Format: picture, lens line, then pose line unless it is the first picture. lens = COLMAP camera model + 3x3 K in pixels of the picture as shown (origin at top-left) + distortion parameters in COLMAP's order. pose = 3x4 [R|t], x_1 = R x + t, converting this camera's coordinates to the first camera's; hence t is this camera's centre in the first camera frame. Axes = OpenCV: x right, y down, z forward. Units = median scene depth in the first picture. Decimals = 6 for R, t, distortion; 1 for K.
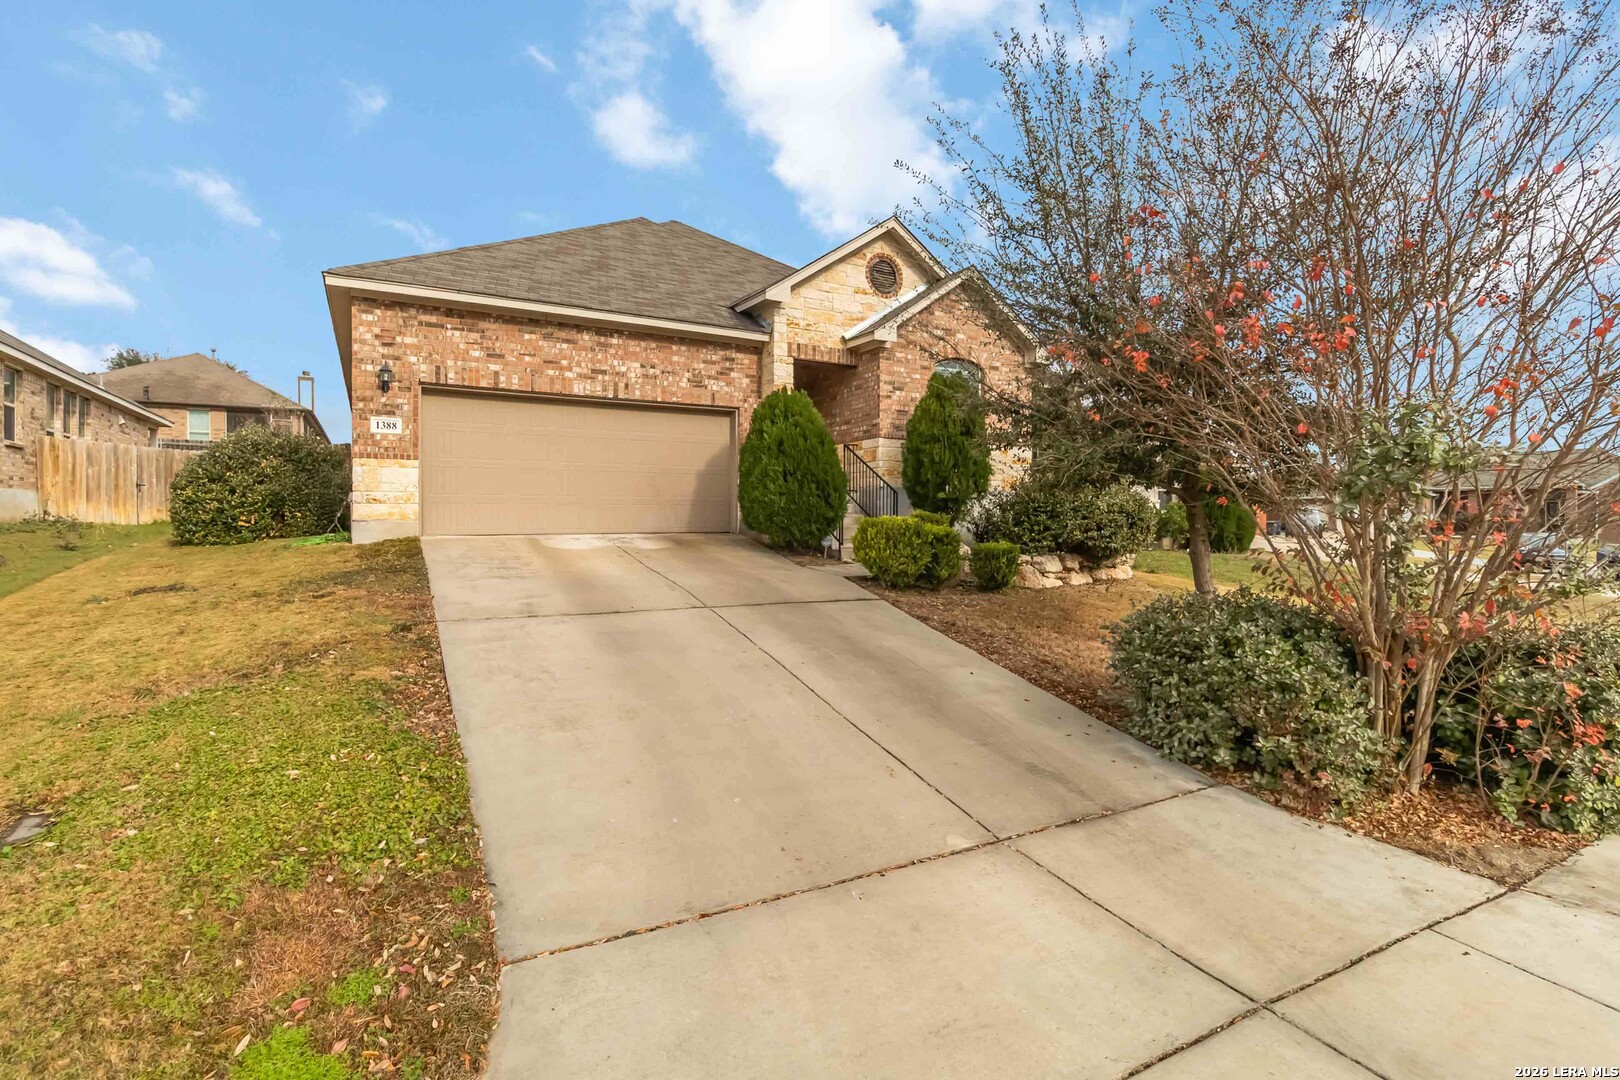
lens RADIAL K [[761.9, 0, 807.3], [0, 761.9, 538.4], [0, 0, 1]] dist [0.000164, 0.002009]
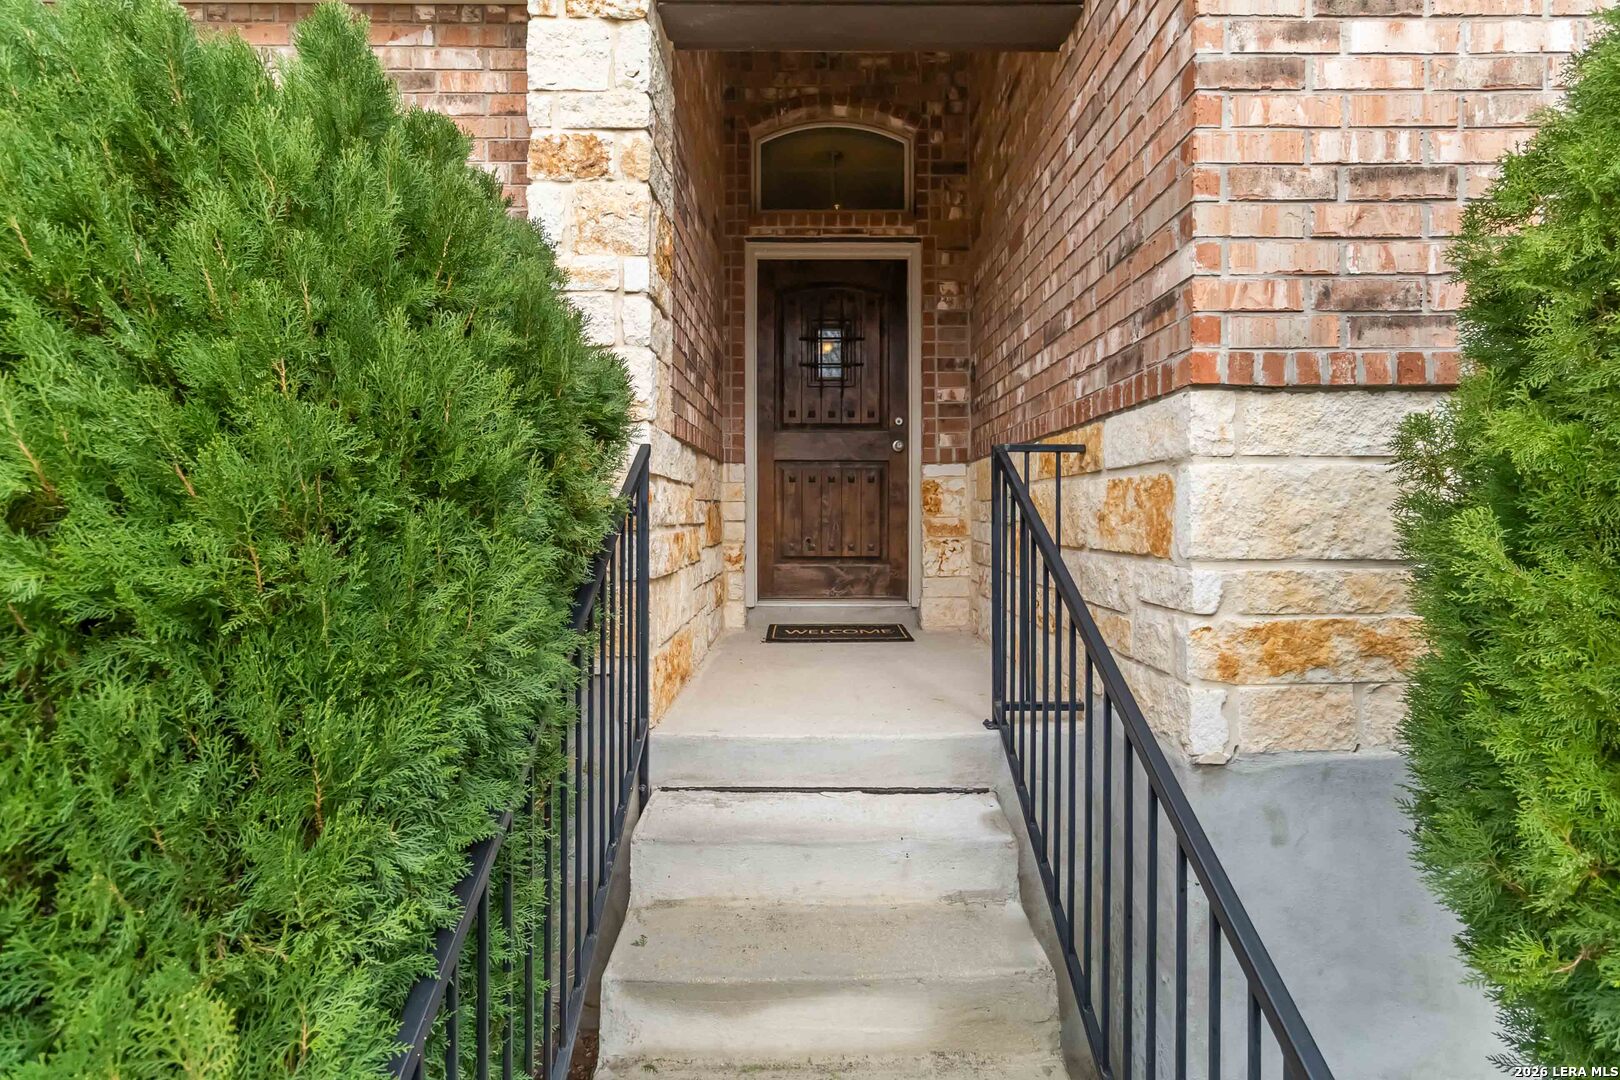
lens RADIAL K [[761.9, 0, 811.9], [0, 761.9, 531.6], [0, 0, 1]] dist [0.000164, 0.002009]
pose [[0.877990, 0.006074, -0.478640, 0.099490], [-0.003220, 0.999972, 0.006783, -0.107827], [0.478668, -0.004415, 0.877985, 0.846240]]
